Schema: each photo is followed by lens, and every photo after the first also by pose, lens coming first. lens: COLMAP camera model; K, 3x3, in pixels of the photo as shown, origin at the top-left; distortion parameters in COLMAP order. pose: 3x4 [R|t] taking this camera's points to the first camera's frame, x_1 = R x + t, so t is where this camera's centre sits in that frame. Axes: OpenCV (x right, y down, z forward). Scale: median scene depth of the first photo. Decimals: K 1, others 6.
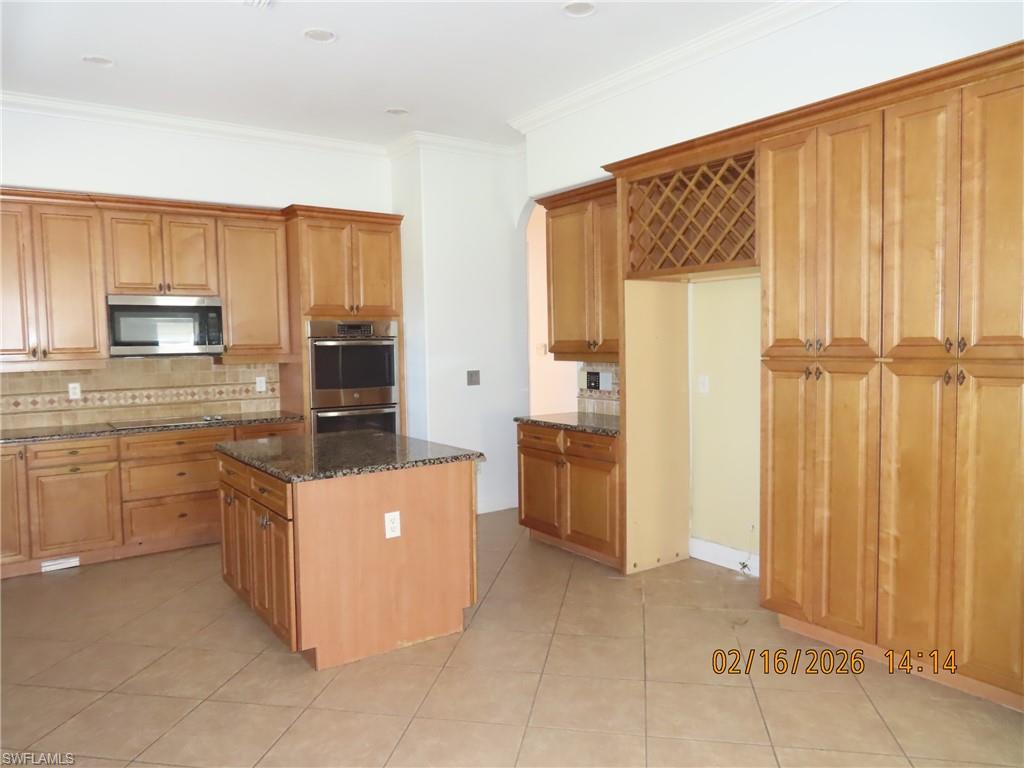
lens RADIAL K [[726.1, 0, 503.1], [0, 726.1, 383.8], [0, 0, 1]] dist [-0.023318, 0.010701]
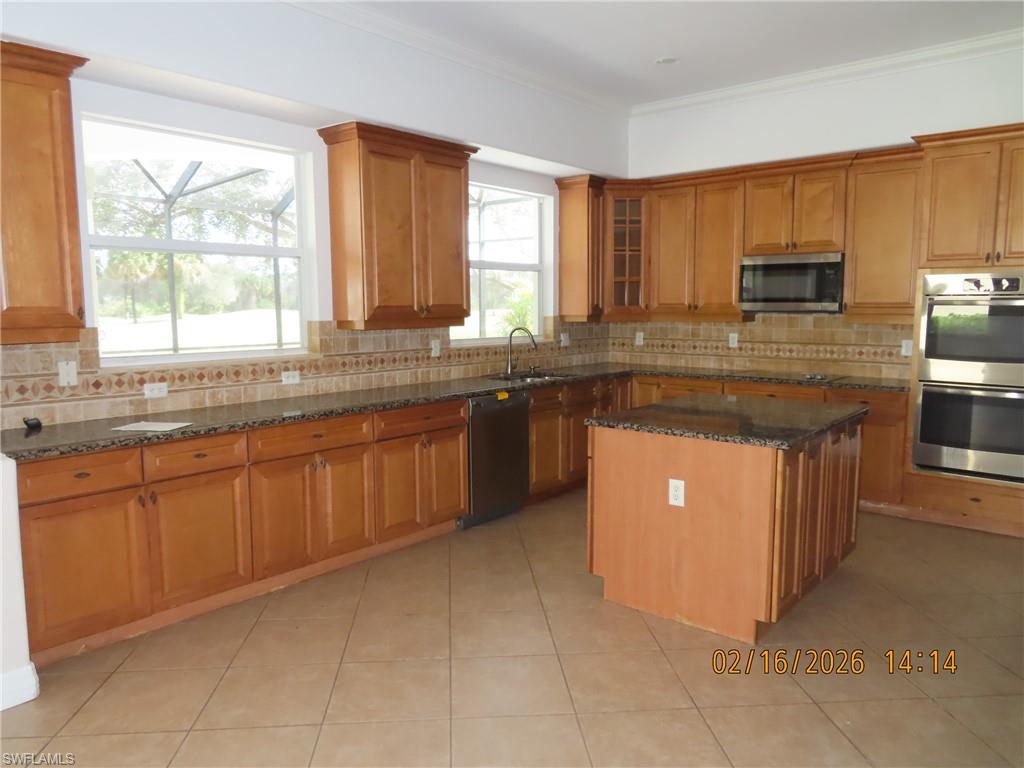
lens RADIAL K [[726.1, 0, 500.7], [0, 726.1, 387.1], [0, 0, 1]] dist [-0.023318, 0.010701]
pose [[0.251551, 0.124723, -0.959774, 0.437238], [-0.059316, 0.991784, 0.113337, -0.024939], [0.966025, 0.028420, 0.256882, 0.329768]]
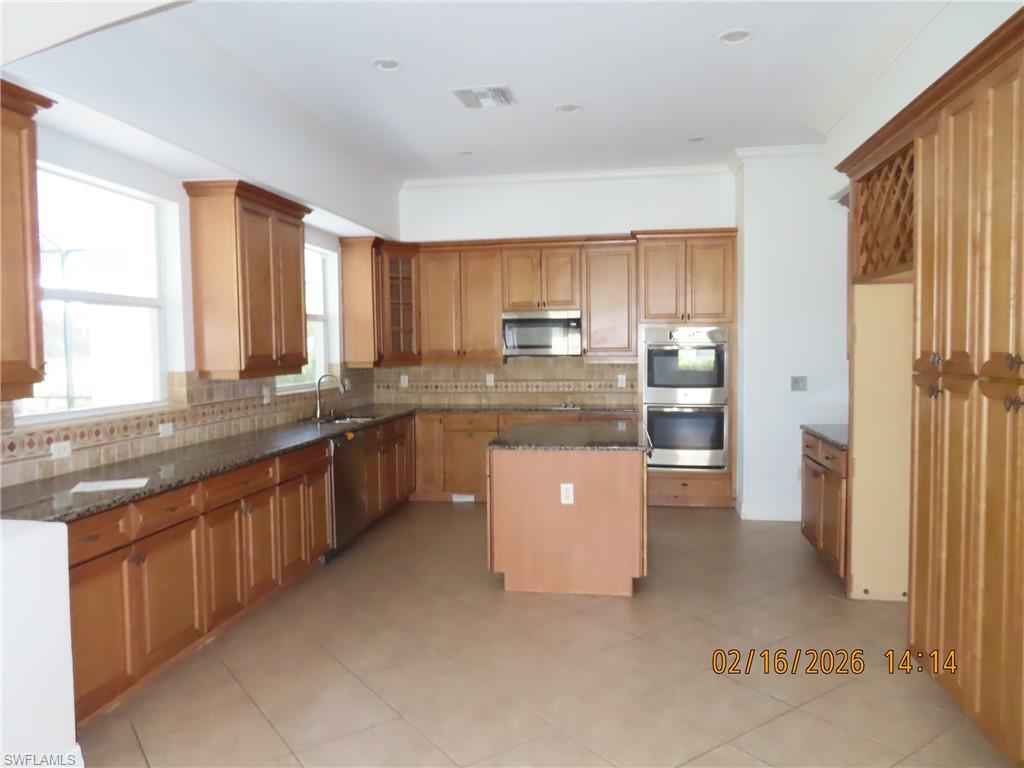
lens RADIAL K [[726.1, 0, 506.0], [0, 726.1, 384.8], [0, 0, 1]] dist [-0.023318, 0.010701]
pose [[0.713962, 0.045713, -0.698691, 0.408779], [-0.043549, 0.998834, 0.020850, -0.011261], [0.698829, 0.015541, 0.715120, 0.009473]]
